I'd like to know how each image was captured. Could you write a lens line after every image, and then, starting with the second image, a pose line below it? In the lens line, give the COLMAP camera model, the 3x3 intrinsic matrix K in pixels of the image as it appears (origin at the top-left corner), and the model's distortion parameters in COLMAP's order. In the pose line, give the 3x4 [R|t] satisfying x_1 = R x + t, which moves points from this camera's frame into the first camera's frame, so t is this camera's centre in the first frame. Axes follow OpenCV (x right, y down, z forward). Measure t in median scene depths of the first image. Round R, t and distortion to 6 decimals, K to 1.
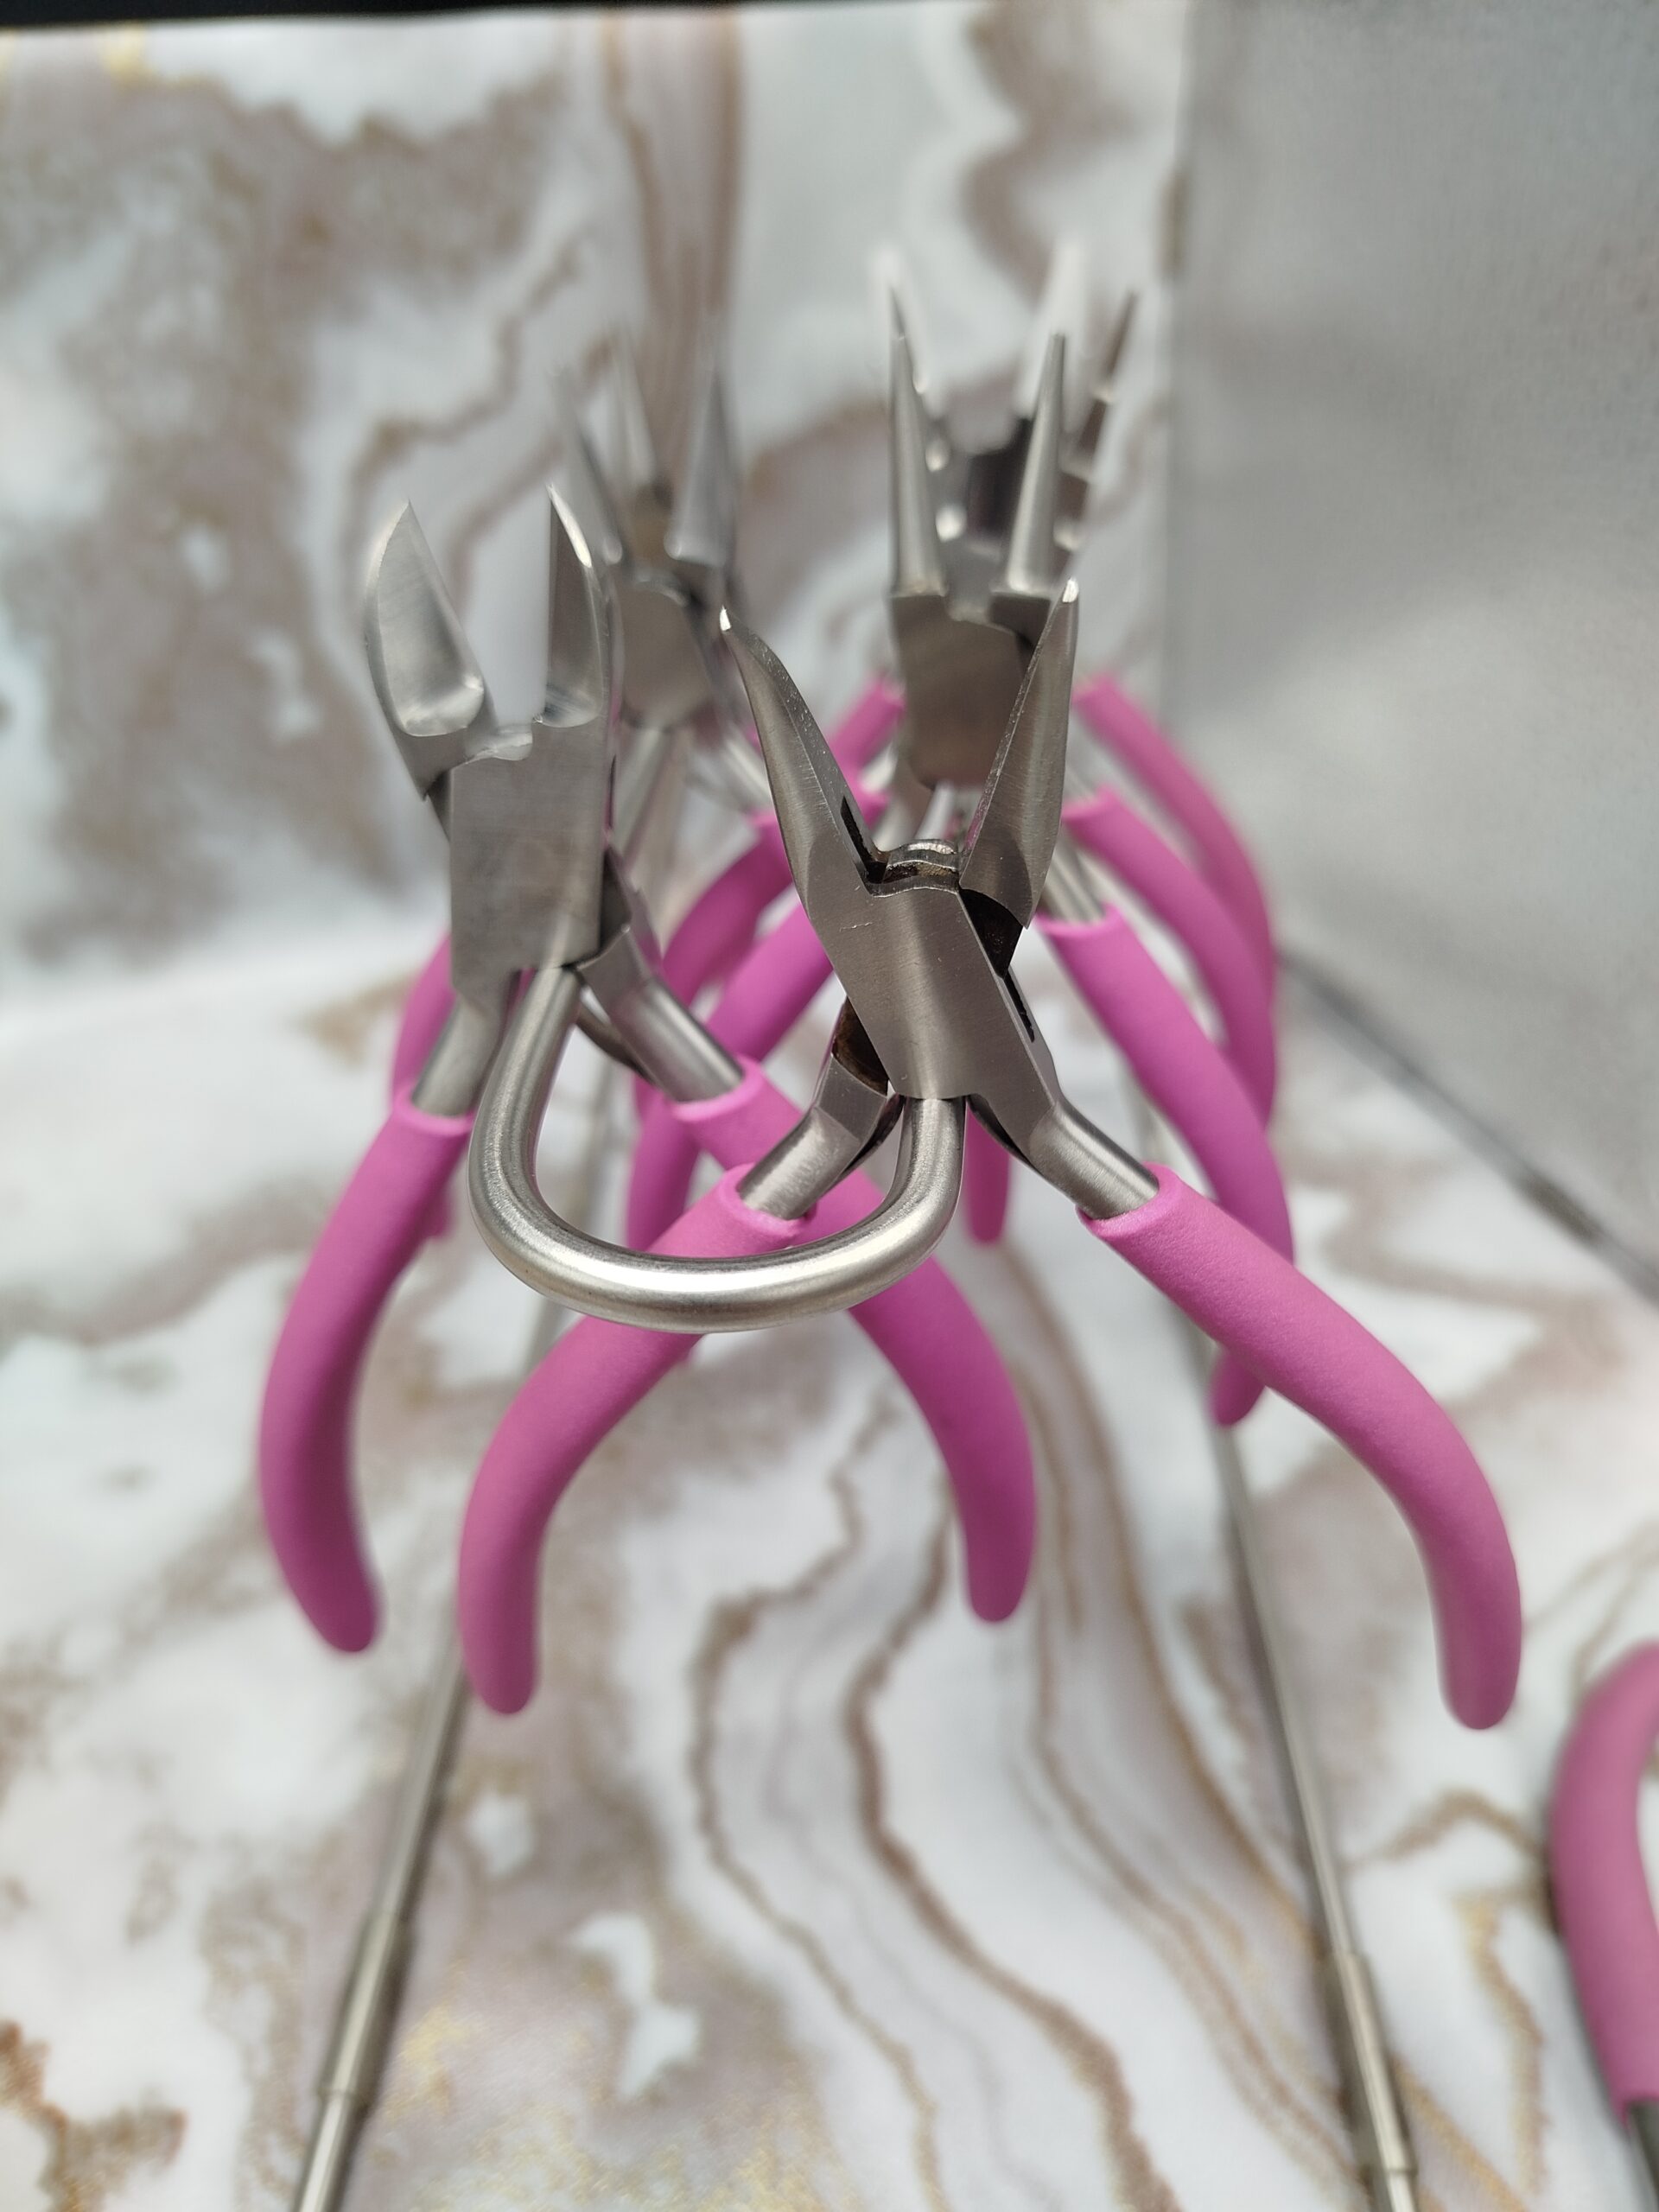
lens RADIAL K [[1679.9, 0, 821.0], [0, 1679.9, 1096.4], [0, 0, 1]] dist [-0.082865, 0.054388]
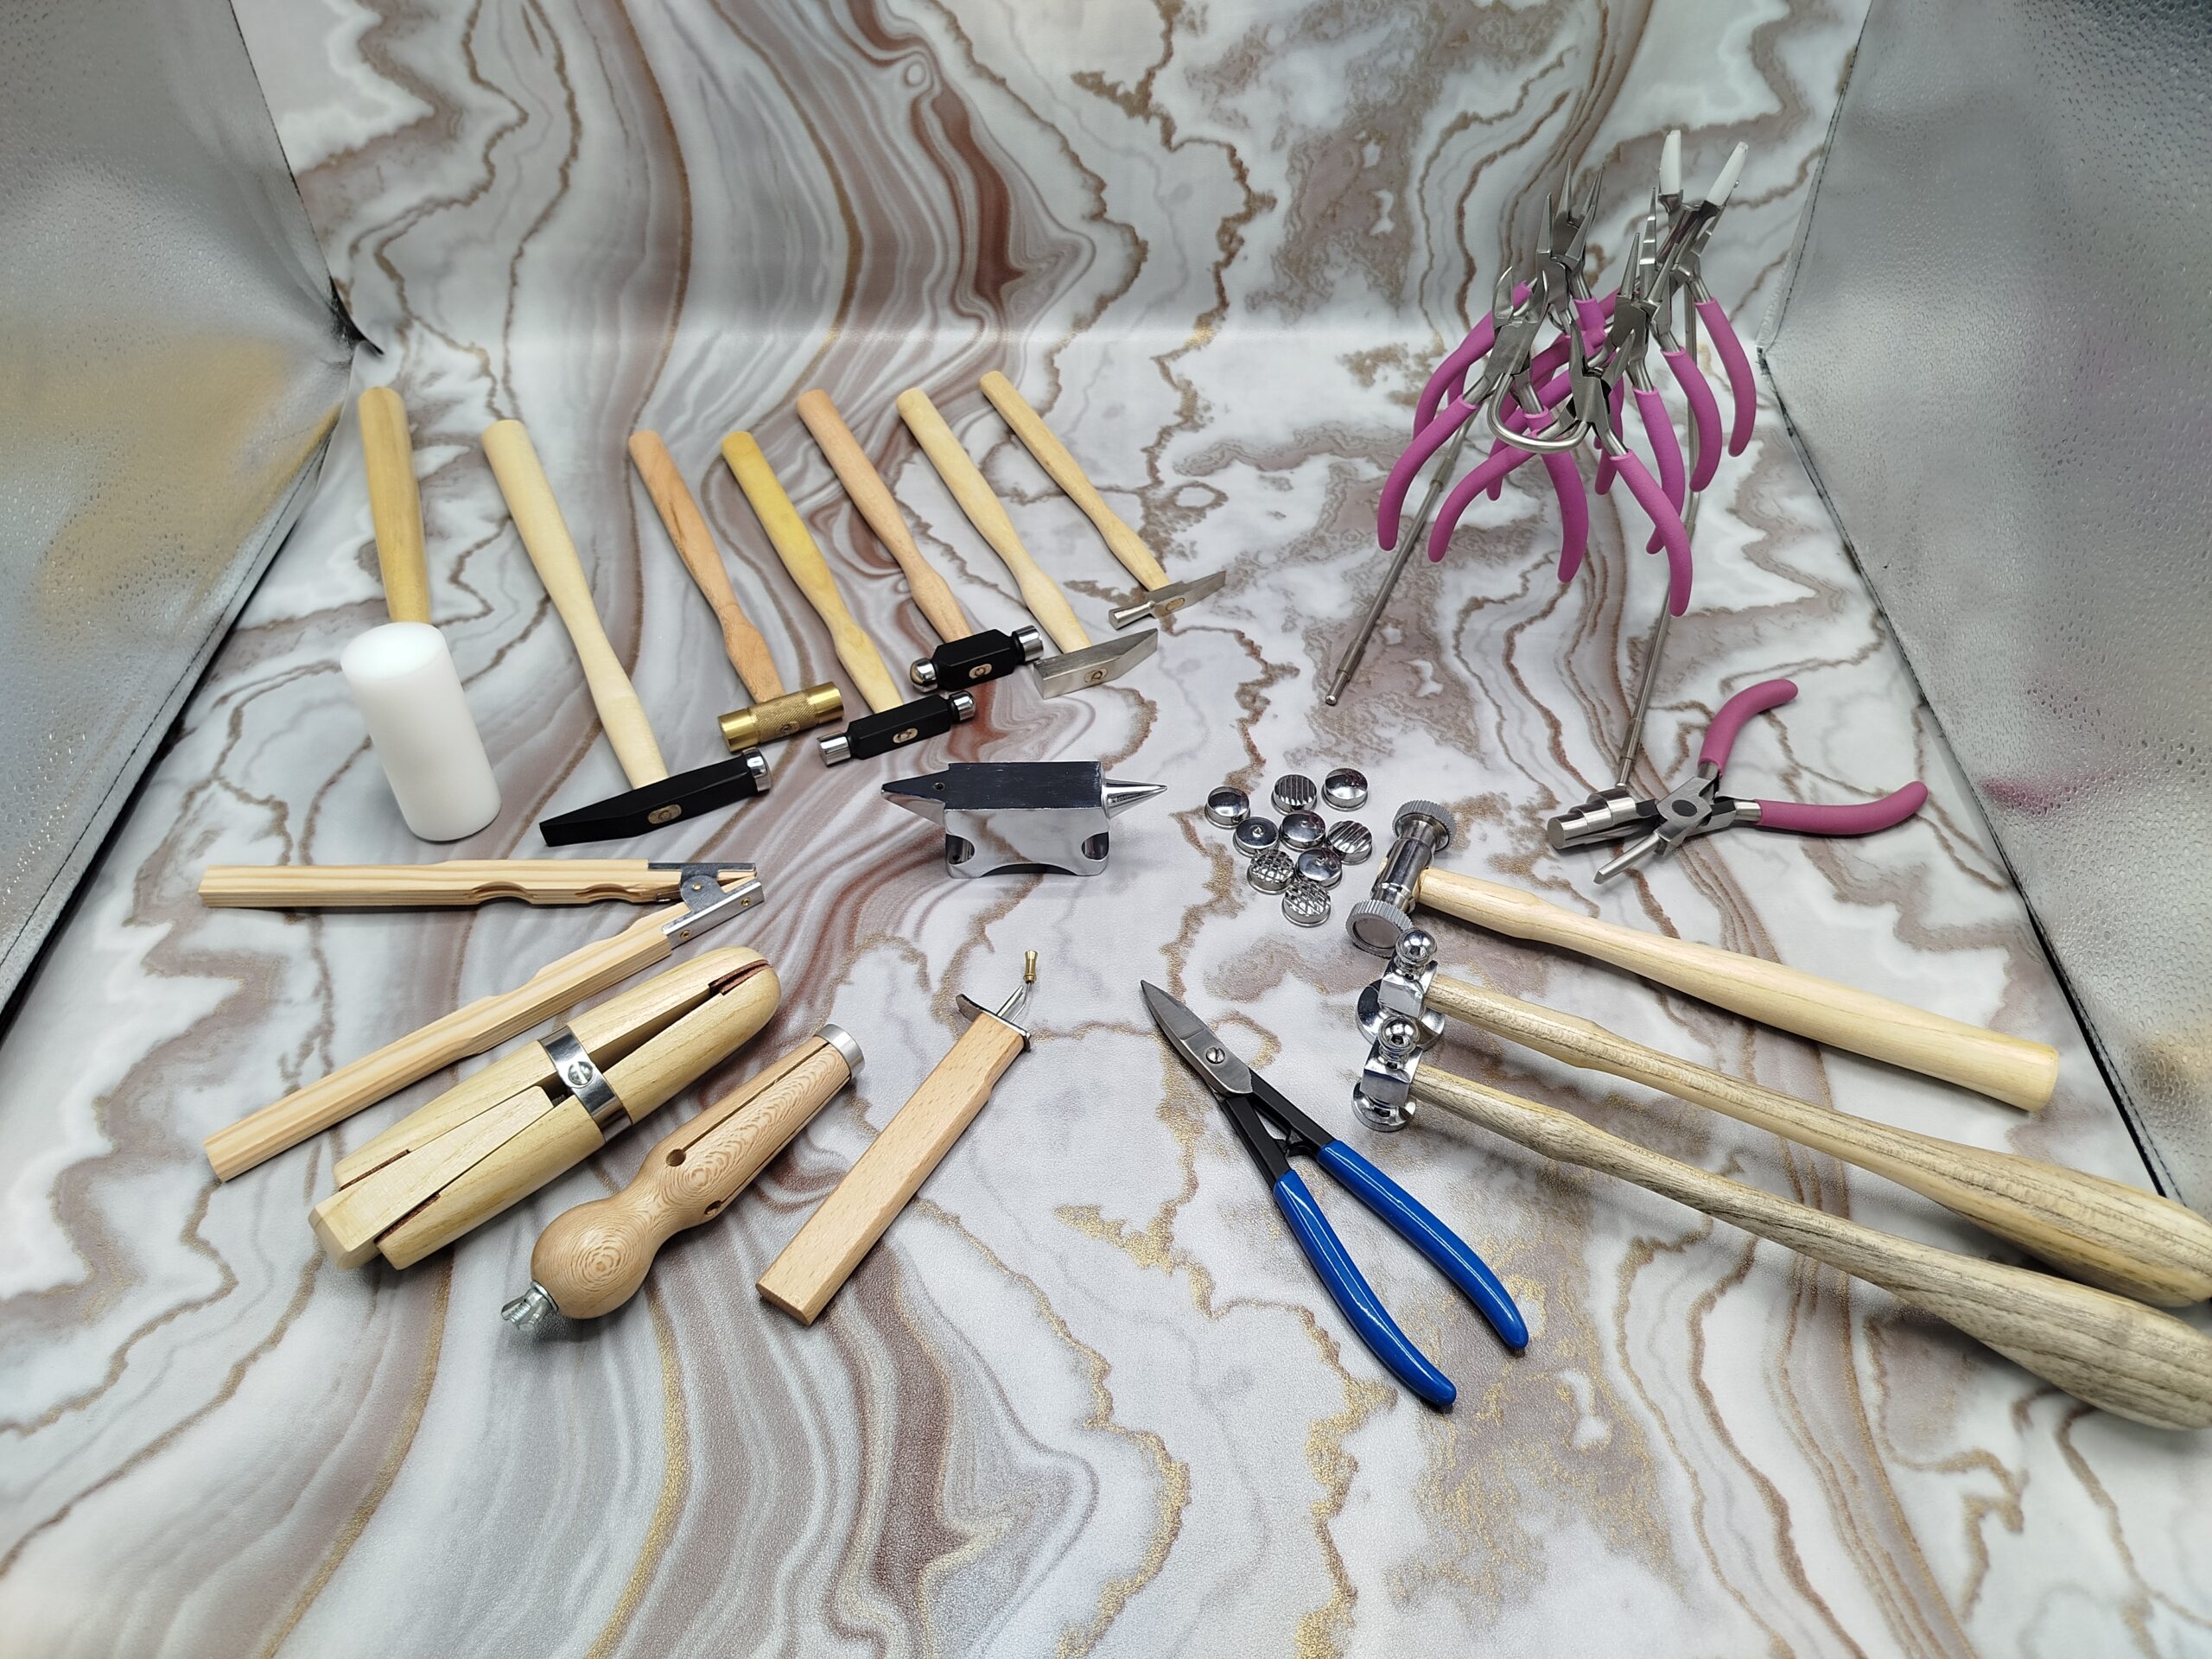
lens RADIAL K [[1561.8, 0, 1106.0], [0, 1561.8, 829.5], [0, 0, 1]] dist [0.091024, -0.184786]
pose [[0.935308, 0.284373, -0.210547, 0.038661], [-0.228155, 0.939523, 0.255426, 0.144567], [0.270450, -0.190865, 0.943625, -2.171903]]
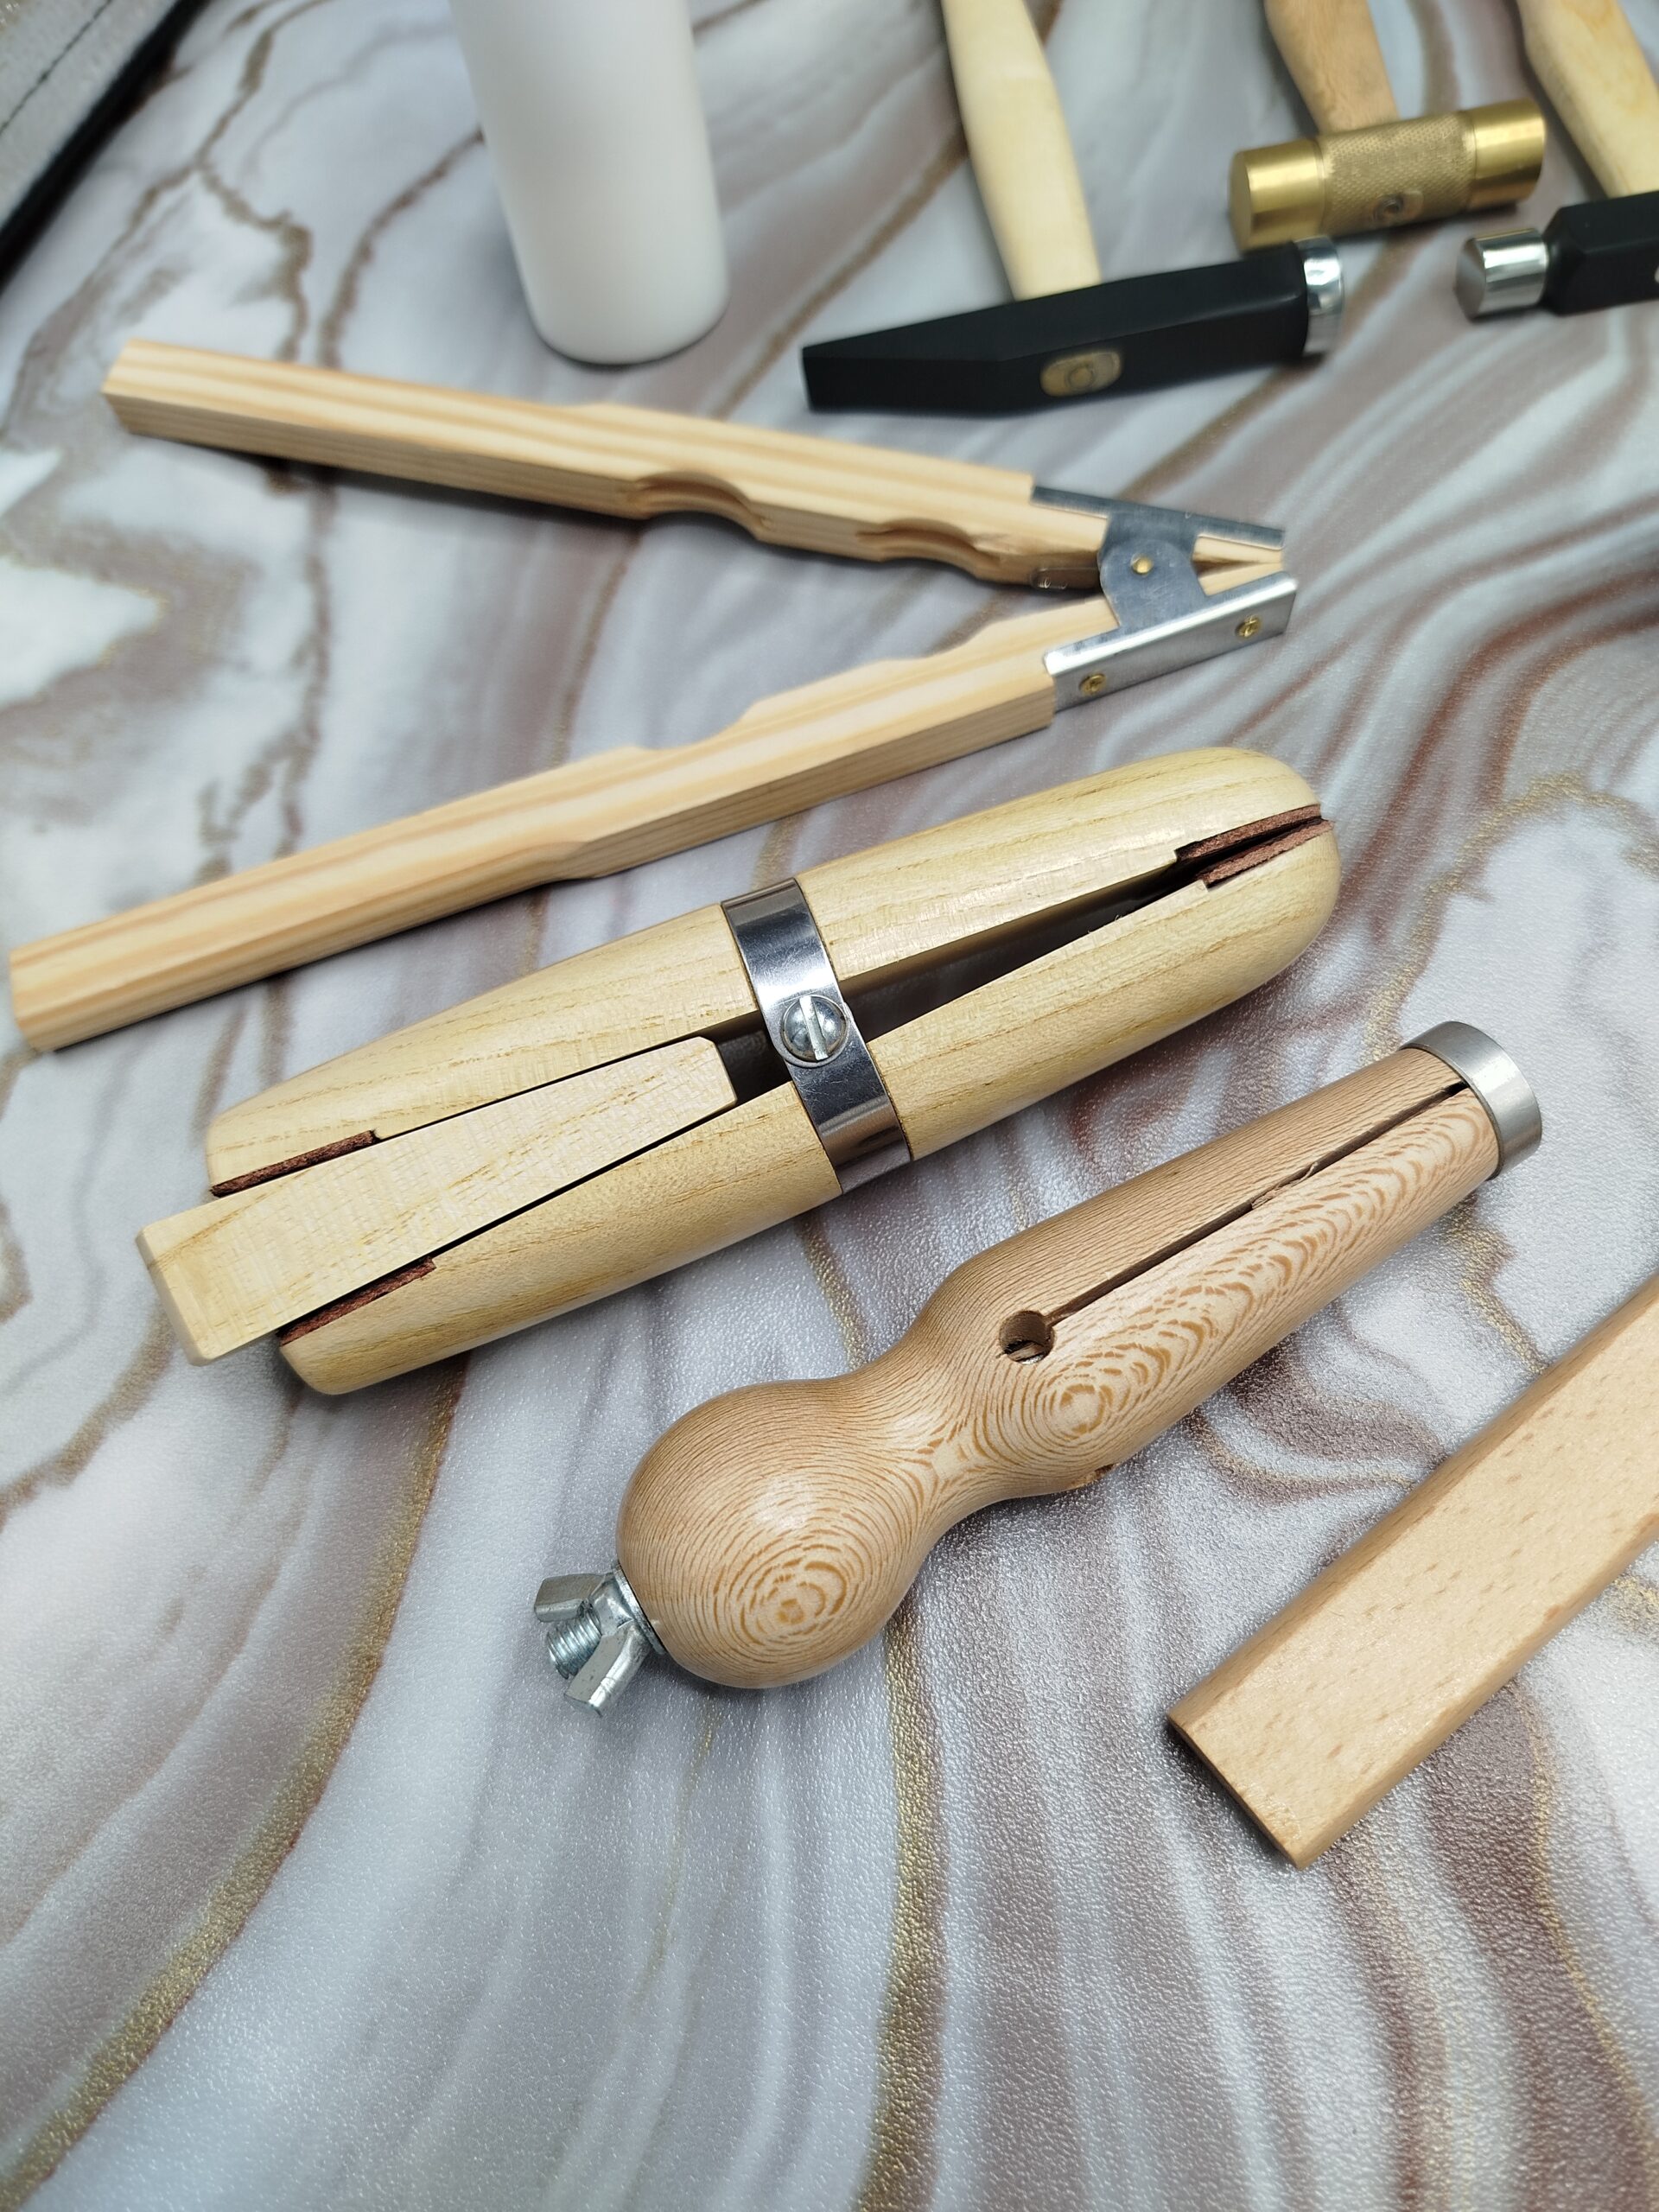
lens RADIAL K [[1622.0, 0, 829.5], [0, 1622.0, 1106.0], [0, 0, 1]] dist [-0.036214, 0.003568]
pose [[0.767747, 0.563094, -0.305761, -0.747995], [-0.291133, 0.731645, 0.616390, 0.717600], [0.570795, -0.384214, 0.725653, -0.948475]]
